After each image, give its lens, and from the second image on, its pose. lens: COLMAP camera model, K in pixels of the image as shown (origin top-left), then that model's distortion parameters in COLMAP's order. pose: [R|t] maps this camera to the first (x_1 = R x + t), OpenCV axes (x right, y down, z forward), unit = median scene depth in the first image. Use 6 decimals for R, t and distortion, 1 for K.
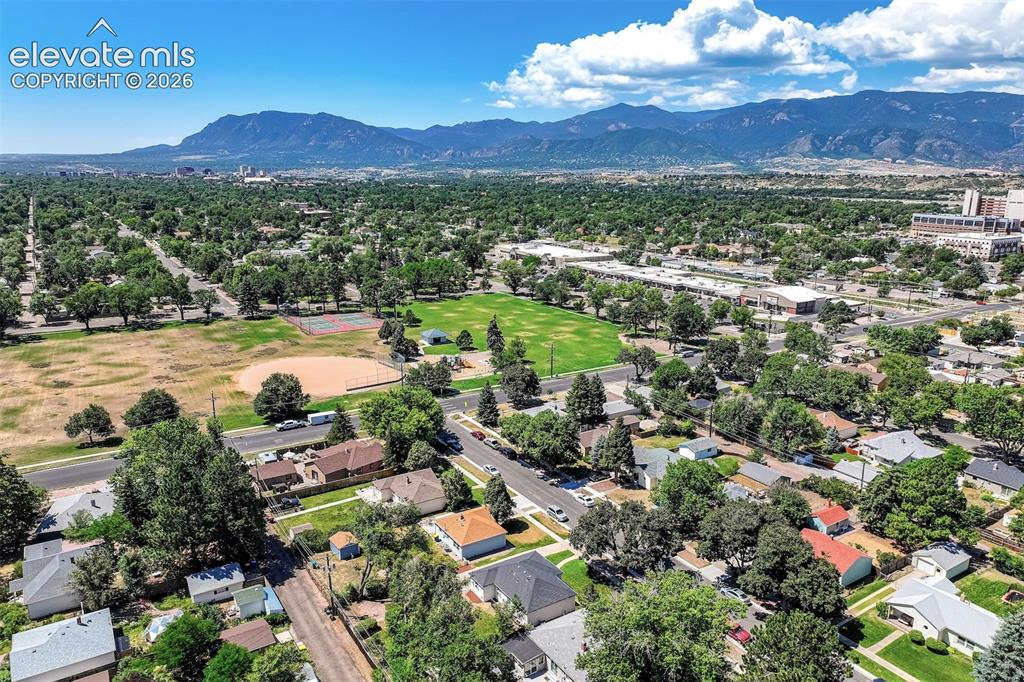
lens RADIAL K [[717.2, 0, 507.9], [0, 717.2, 312.2], [0, 0, 1]] dist [0.008326, 0.010967]
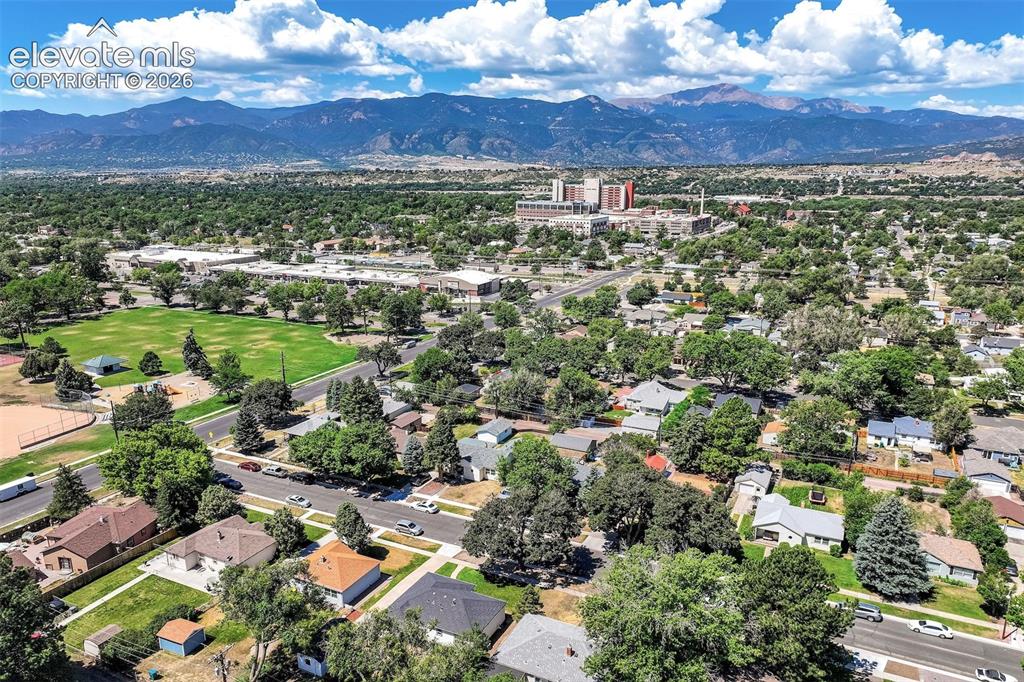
lens RADIAL K [[717.2, 0, 455.2], [0, 717.2, 330.7], [0, 0, 1]] dist [0.008326, 0.010967]
pose [[0.867710, -0.118690, 0.482693, -0.130274], [0.106629, 0.992914, 0.052467, -0.004666], [-0.485499, 0.005944, 0.874217, 0.076290]]
